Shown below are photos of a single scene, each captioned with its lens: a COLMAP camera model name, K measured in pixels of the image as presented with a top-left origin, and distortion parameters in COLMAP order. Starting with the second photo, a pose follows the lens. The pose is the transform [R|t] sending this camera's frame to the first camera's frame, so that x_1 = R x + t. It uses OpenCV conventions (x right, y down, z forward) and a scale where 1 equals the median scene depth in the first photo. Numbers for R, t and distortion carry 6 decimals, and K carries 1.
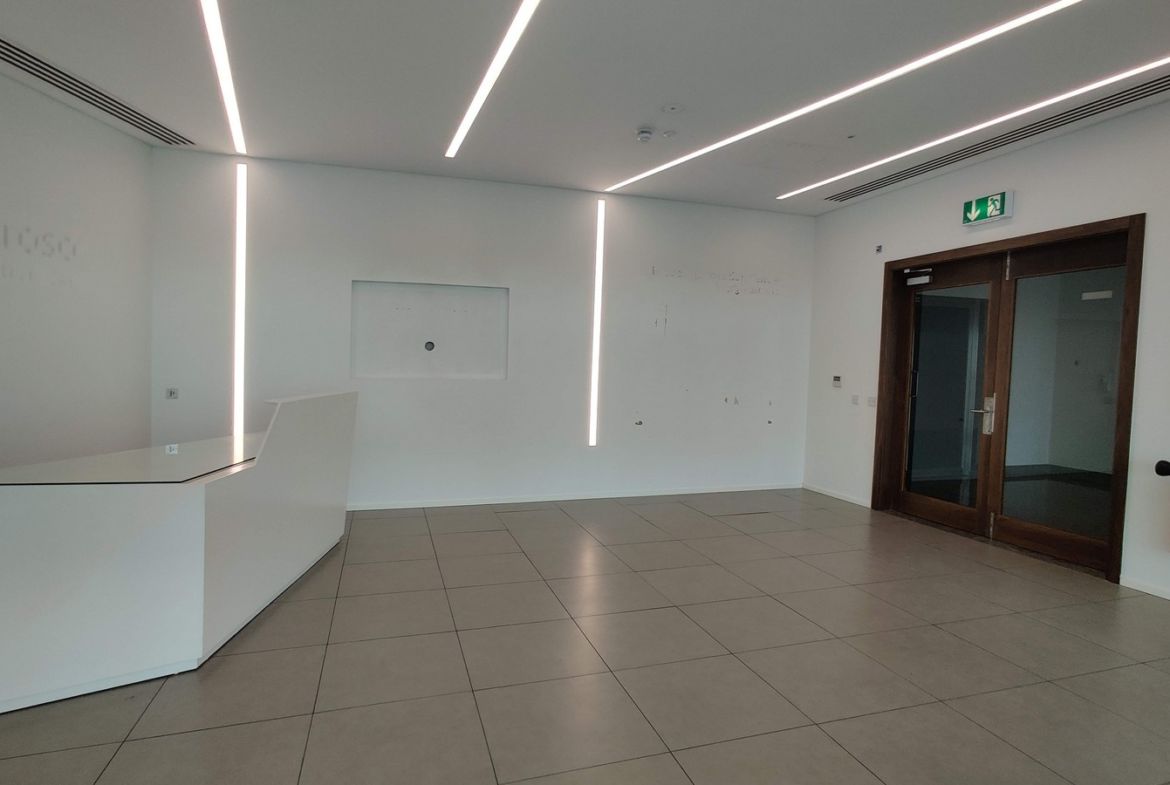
lens RADIAL K [[624.9, 0, 588.2], [0, 624.9, 384.8], [0, 0, 1]] dist [0.003228, -0.002527]
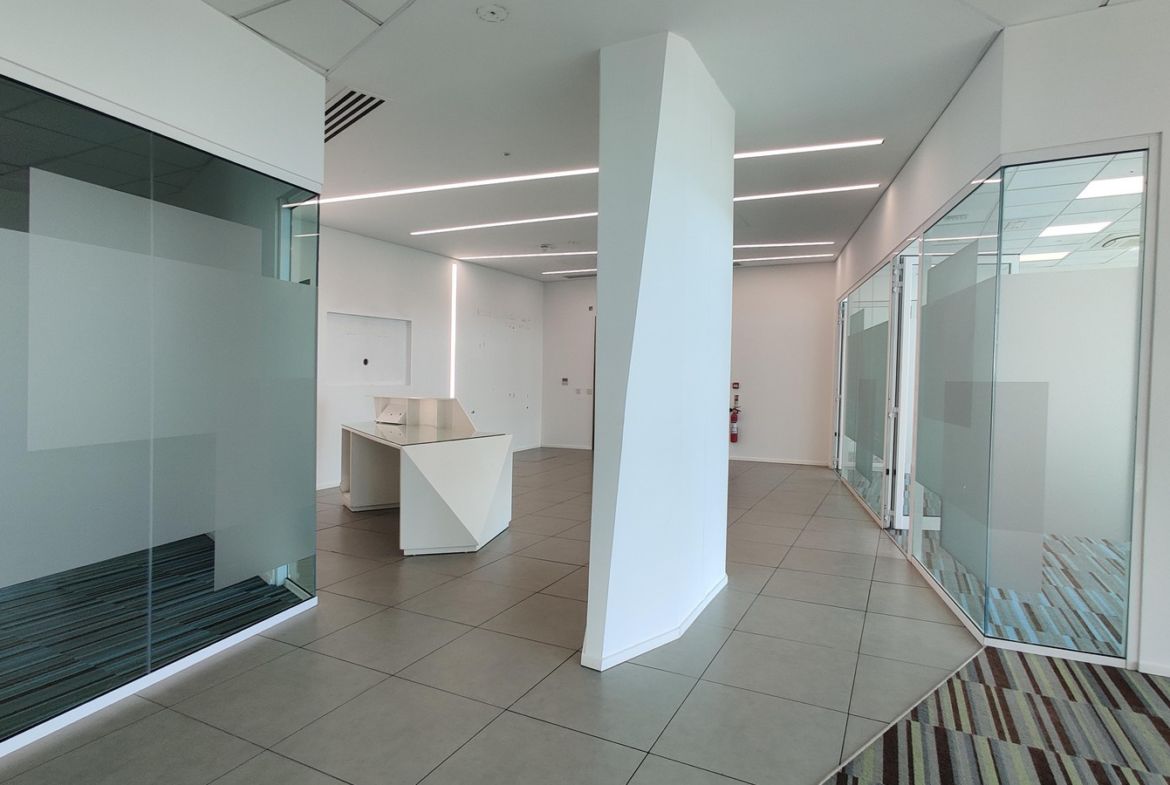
lens RADIAL K [[624.9, 0, 586.7], [0, 624.9, 386.7], [0, 0, 1]] dist [0.003228, -0.002527]
pose [[0.707460, -0.029754, 0.706126, -0.838647], [0.033995, 0.999390, 0.008052, -0.002529], [-0.705935, 0.018308, 0.708040, -0.282761]]
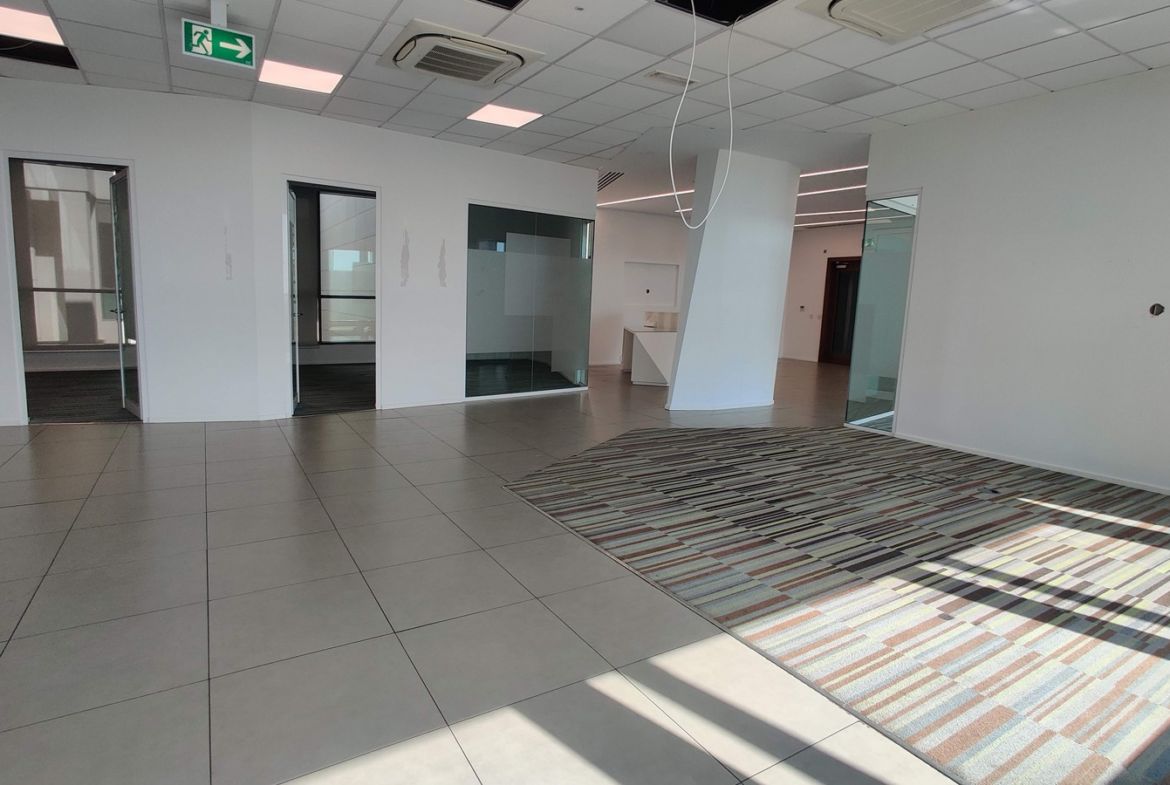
lens RADIAL K [[624.9, 0, 592.2], [0, 624.9, 383.2], [0, 0, 1]] dist [0.003228, -0.002527]
pose [[0.971131, -0.023380, 0.237397, -0.945859], [-0.001267, 0.994666, 0.103143, 0.033544], [-0.238542, -0.100466, 0.965921, -1.099784]]
